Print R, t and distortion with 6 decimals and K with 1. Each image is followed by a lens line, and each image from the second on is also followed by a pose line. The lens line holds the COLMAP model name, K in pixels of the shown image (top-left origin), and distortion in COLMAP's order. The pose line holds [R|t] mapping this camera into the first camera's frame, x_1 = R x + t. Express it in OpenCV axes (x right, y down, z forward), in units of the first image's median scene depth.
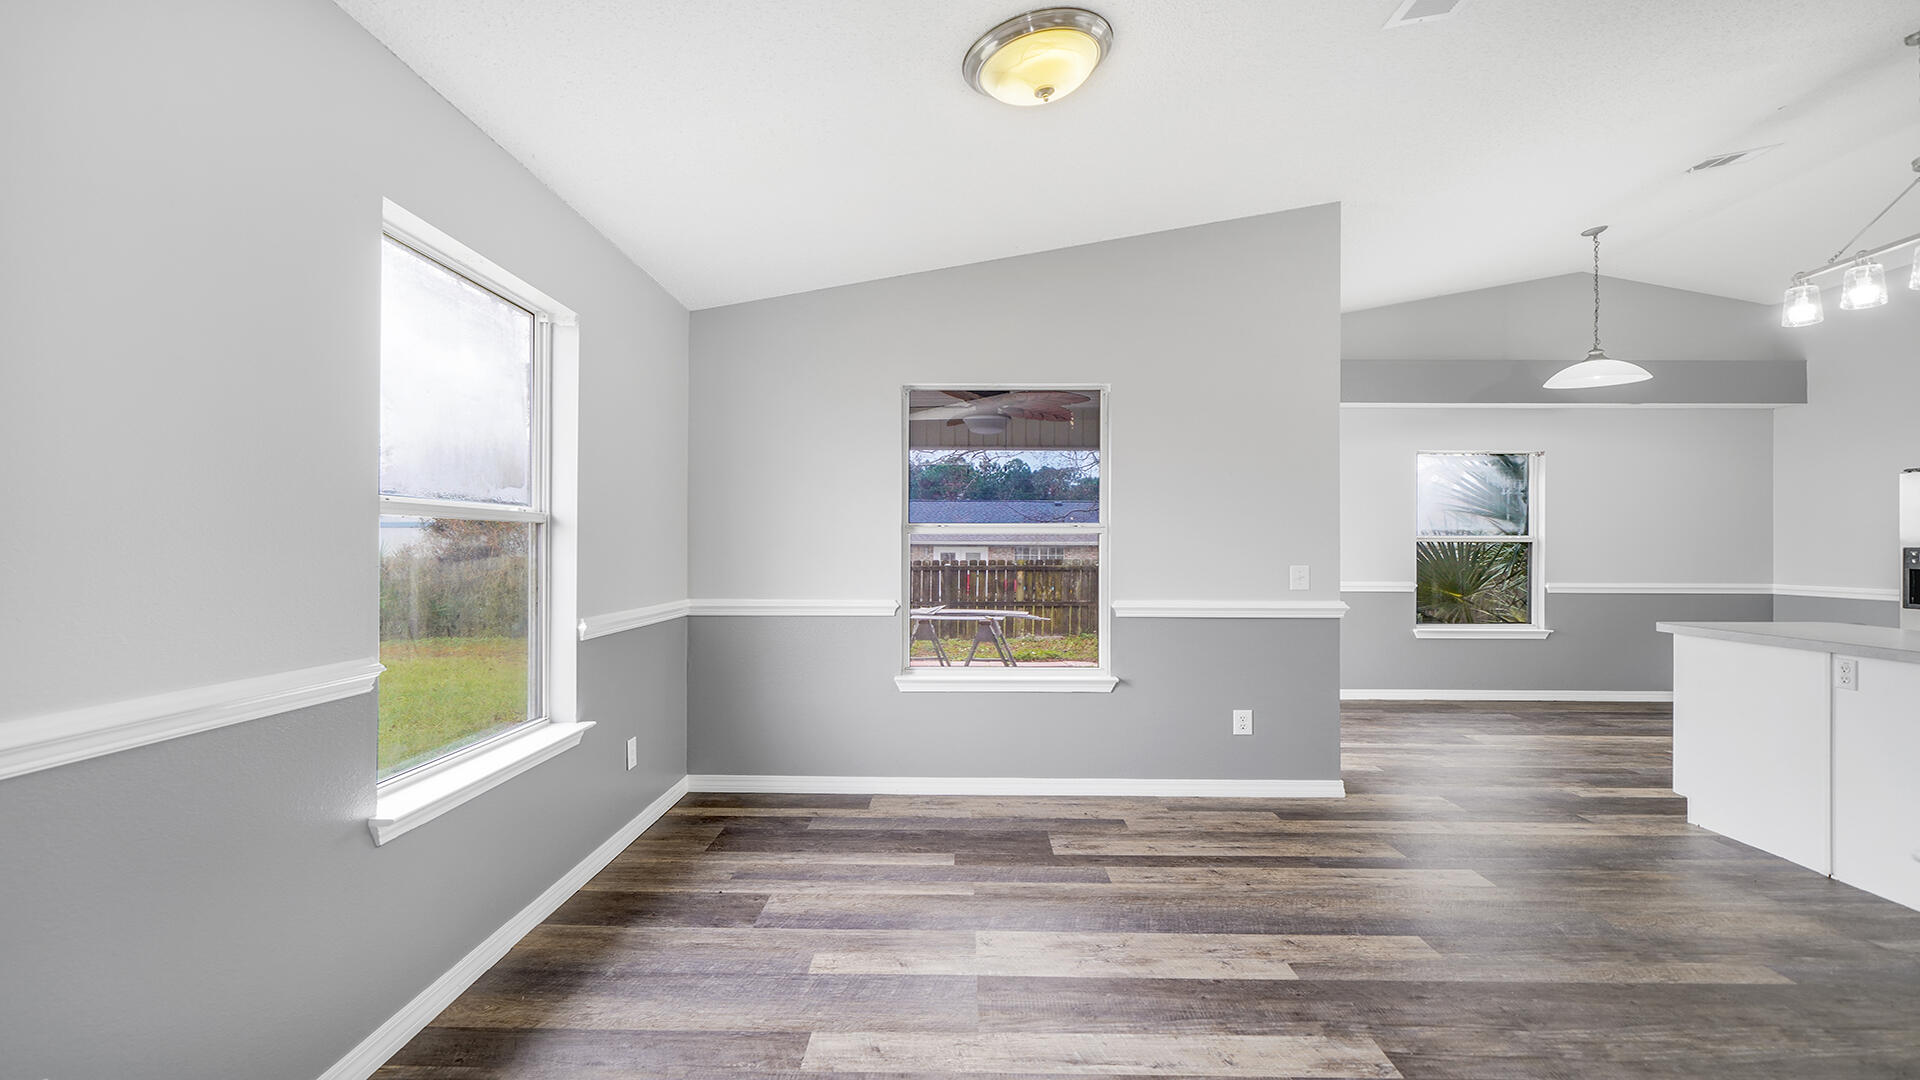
lens RADIAL K [[863.2, 0, 950.2], [0, 863.2, 544.7], [0, 0, 1]] dist [-0.003368, 0.000740]
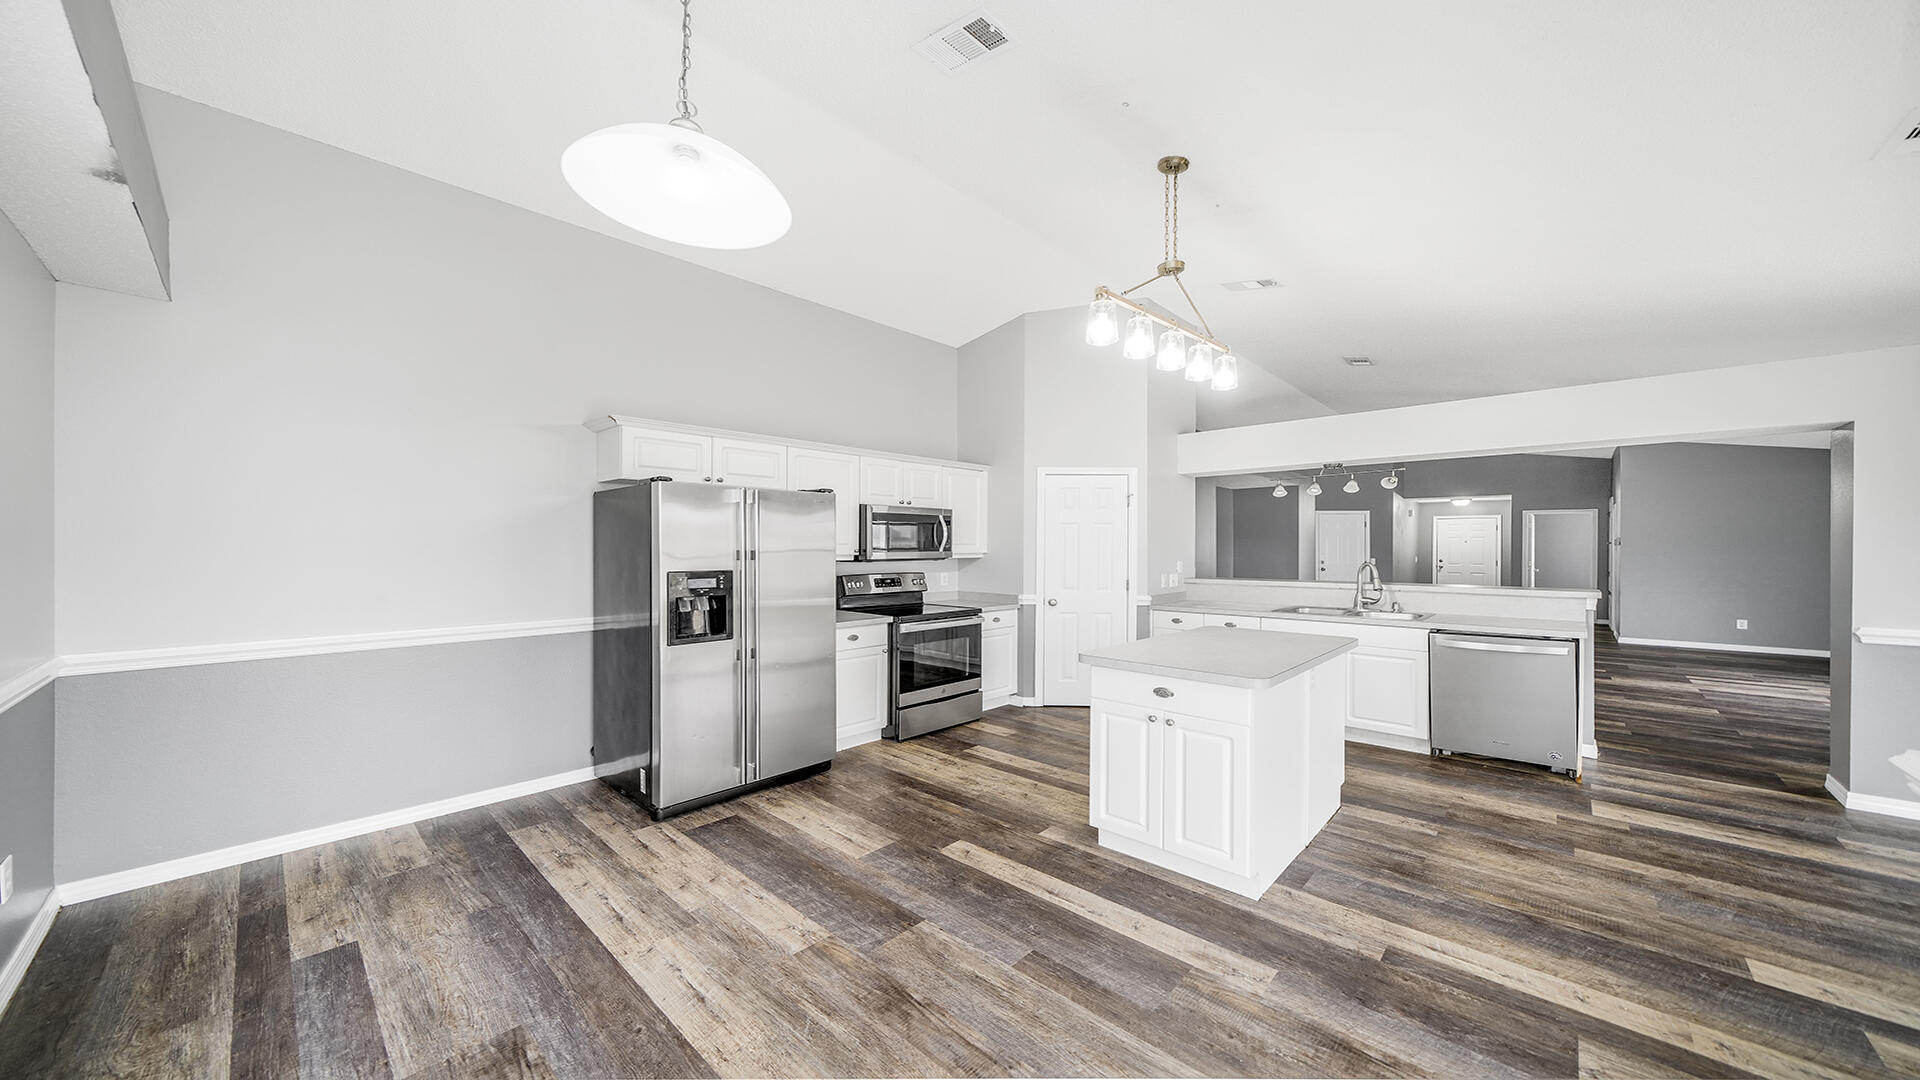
lens RADIAL K [[657.0, 0, 956.3], [0, 657.0, 543.7], [0, 0, 1]] dist [0.000269, 0.000143]
pose [[-0.742376, -0.003226, 0.669975, 0.620601], [-0.007214, 0.999969, -0.003179, -0.030192], [-0.669944, -0.007193, -0.742377, 1.640204]]
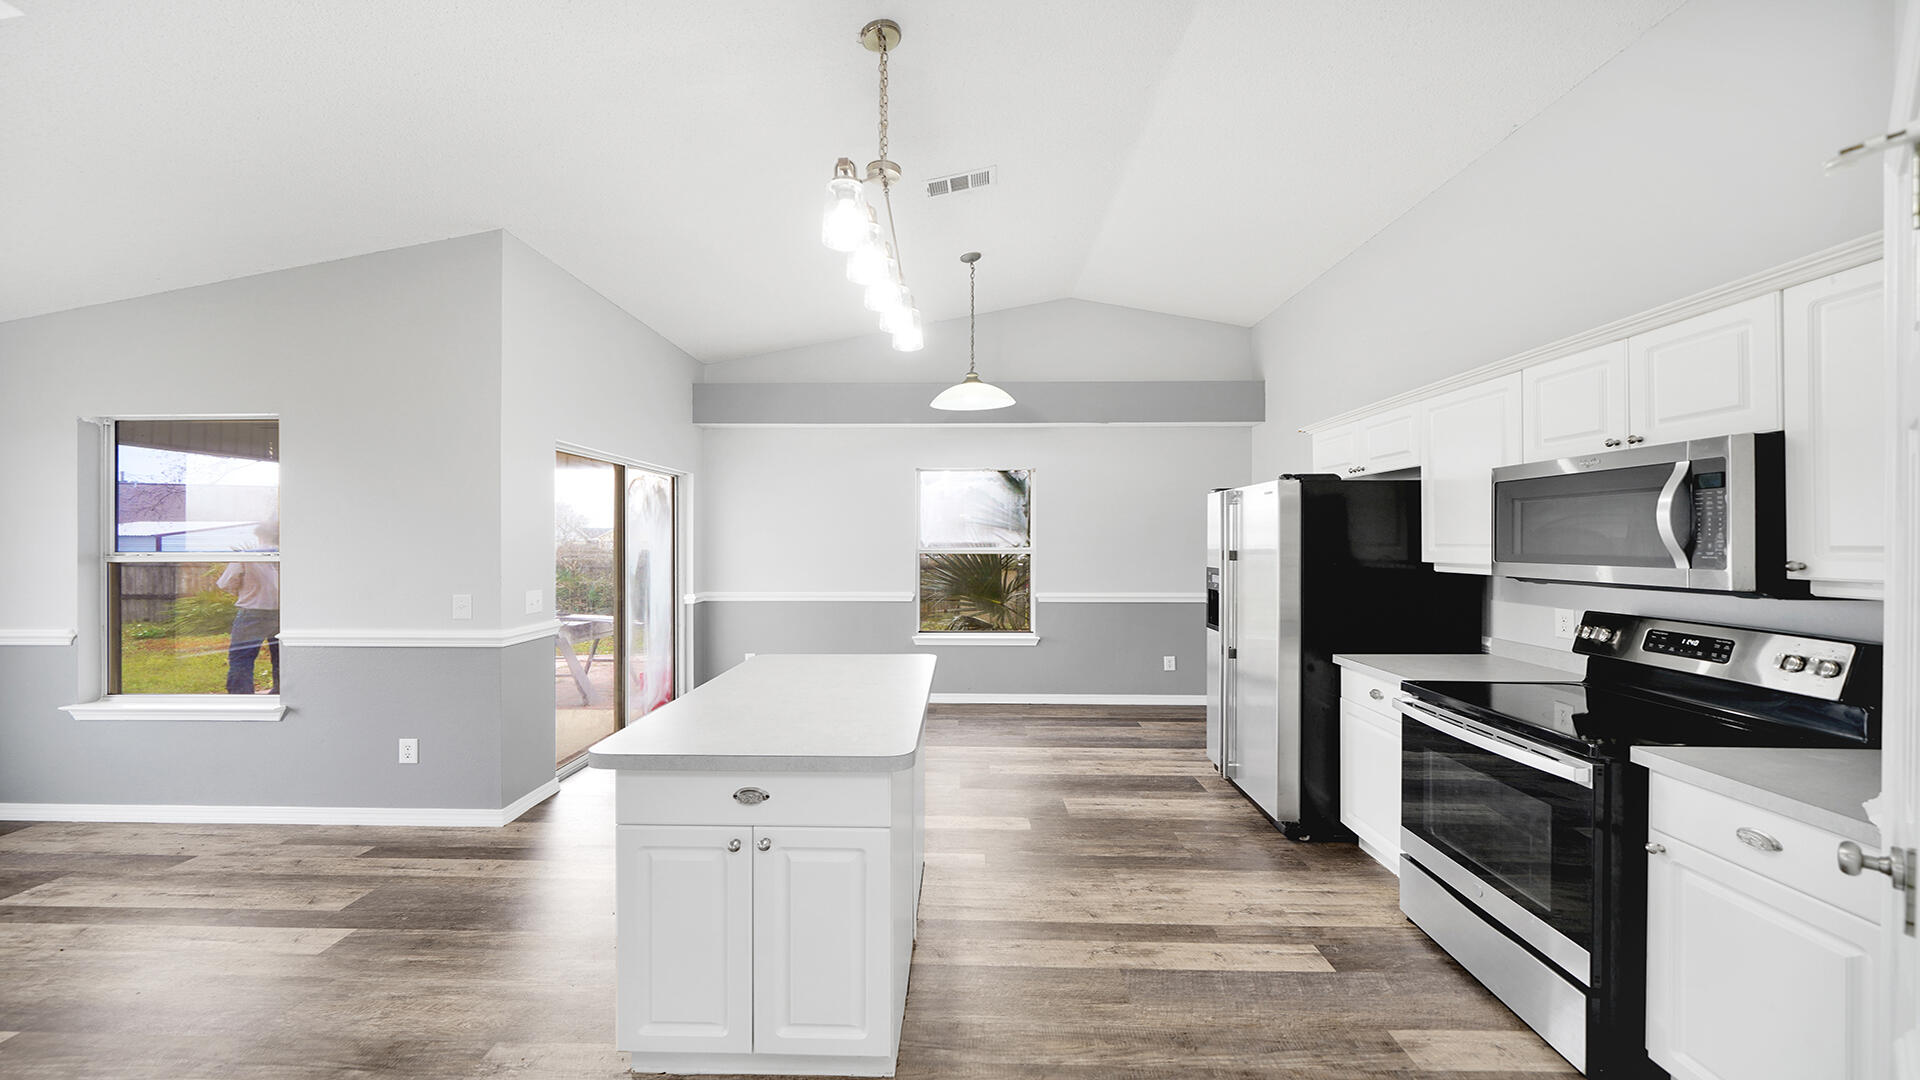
lens RADIAL K [[737.1, 0, 947.7], [0, 737.1, 541.0], [0, 0, 1]] dist [-0.002357, 0.000291]
pose [[0.999914, -0.003839, -0.012511, 1.042480], [0.003889, 0.999984, 0.004040, -0.041118], [0.012495, -0.004089, 0.999914, 0.166181]]
